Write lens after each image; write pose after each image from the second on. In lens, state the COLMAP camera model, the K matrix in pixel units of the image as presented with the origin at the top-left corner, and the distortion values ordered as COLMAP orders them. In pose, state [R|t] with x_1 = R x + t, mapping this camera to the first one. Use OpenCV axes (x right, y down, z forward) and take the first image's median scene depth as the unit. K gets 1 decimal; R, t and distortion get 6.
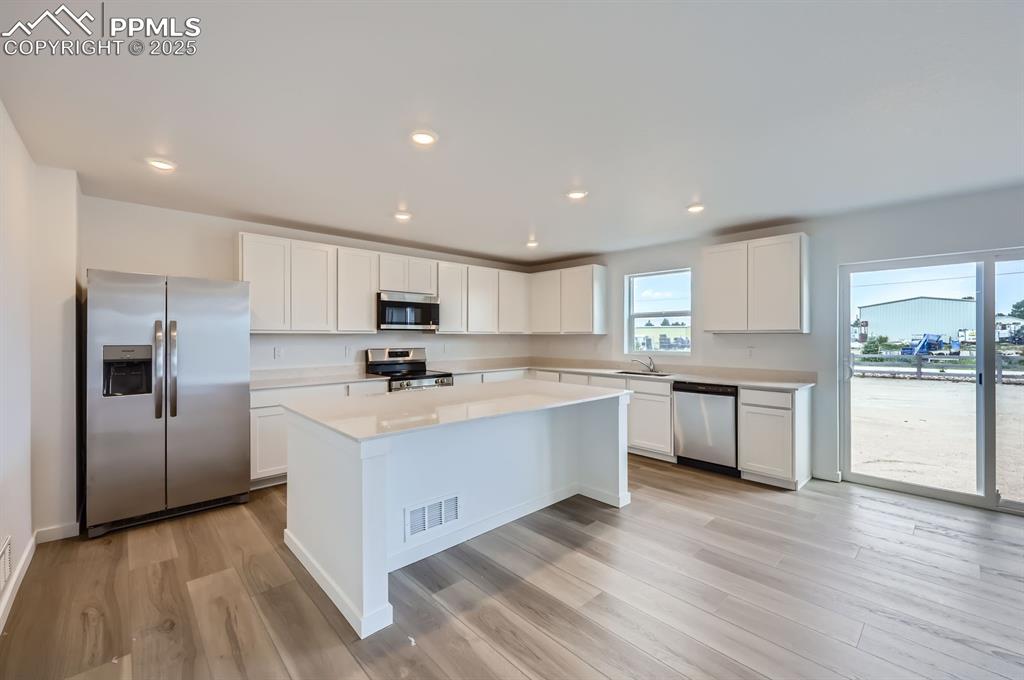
lens RADIAL K [[417.0, 0, 515.9], [0, 417.0, 335.6], [0, 0, 1]] dist [0.001399, -0.000525]
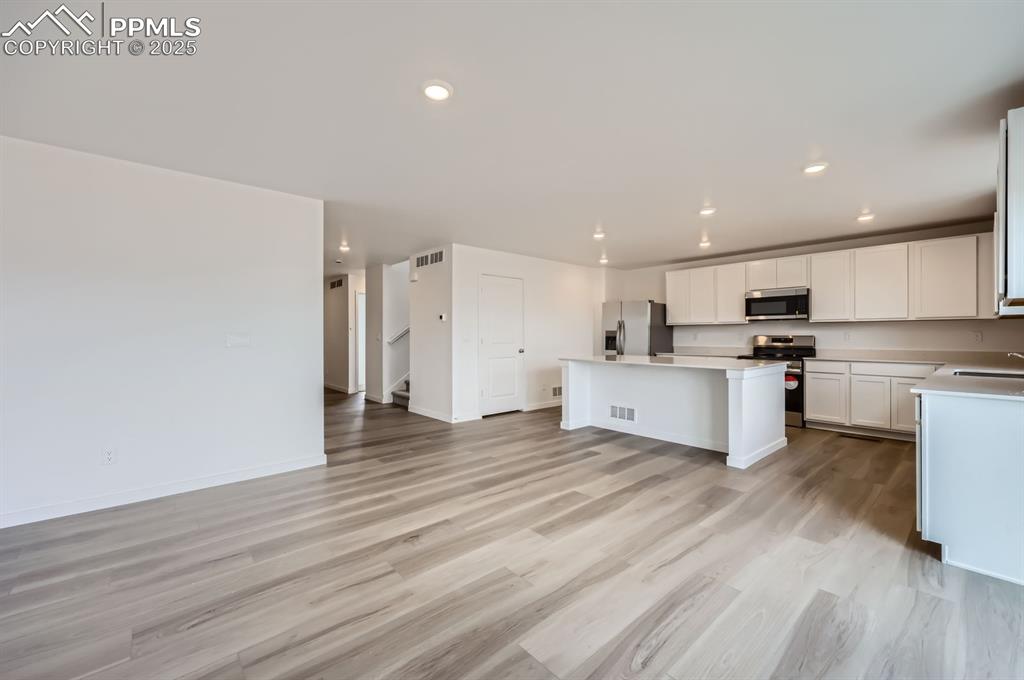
lens RADIAL K [[417.0, 0, 515.9], [0, 417.0, 335.6], [0, 0, 1]] dist [0.001399, -0.000525]
pose [[-0.032084, 0.000815, -0.999485, 1.073624], [0.001812, 0.999998, 0.000757, 0.032766], [0.999484, -0.001787, -0.032086, 0.330307]]
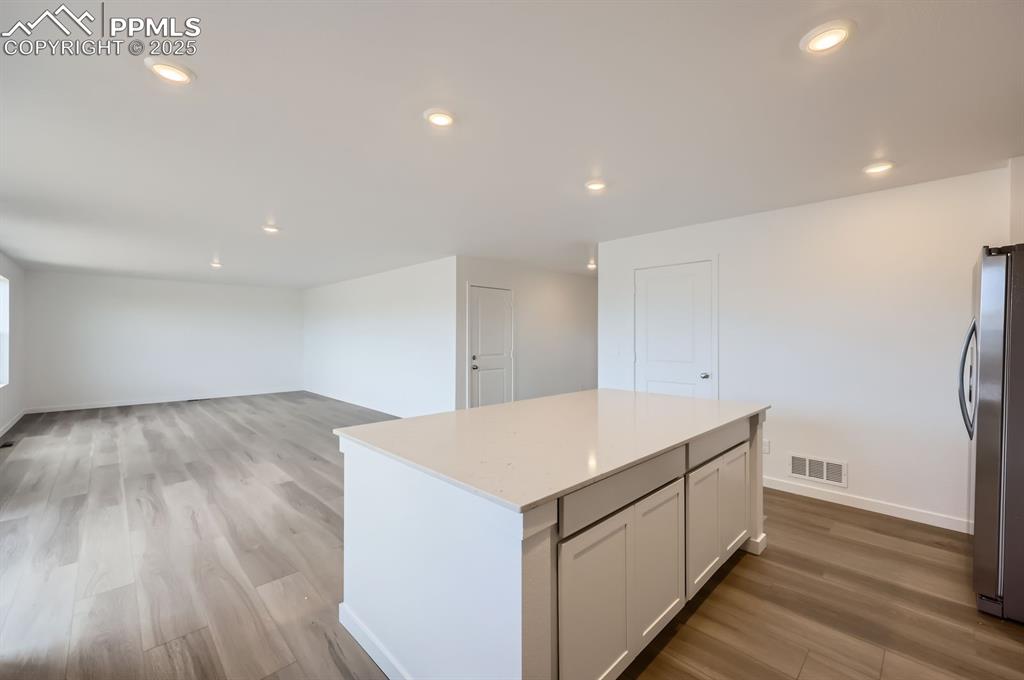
lens RADIAL K [[417.0, 0, 515.9], [0, 417.0, 335.6], [0, 0, 1]] dist [0.001399, -0.000525]
pose [[-0.999885, 0.001338, -0.015109, 0.027355], [0.001319, 0.999998, 0.001265, -0.000716], [0.015111, 0.001245, -0.999885, 1.217446]]
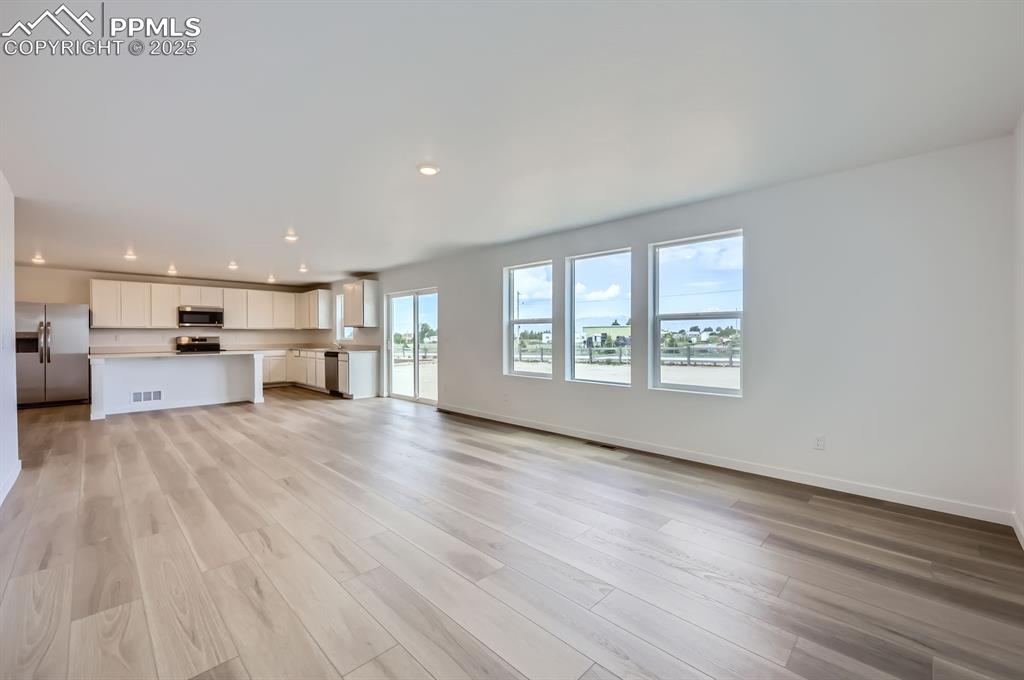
lens RADIAL K [[417.0, 0, 515.9], [0, 417.0, 335.6], [0, 0, 1]] dist [0.001399, -0.000525]
pose [[0.999318, -0.003558, 0.036743, 1.192149], [0.003541, 0.999994, 0.000529, 0.033930], [-0.036745, -0.000398, 0.999325, -1.000358]]
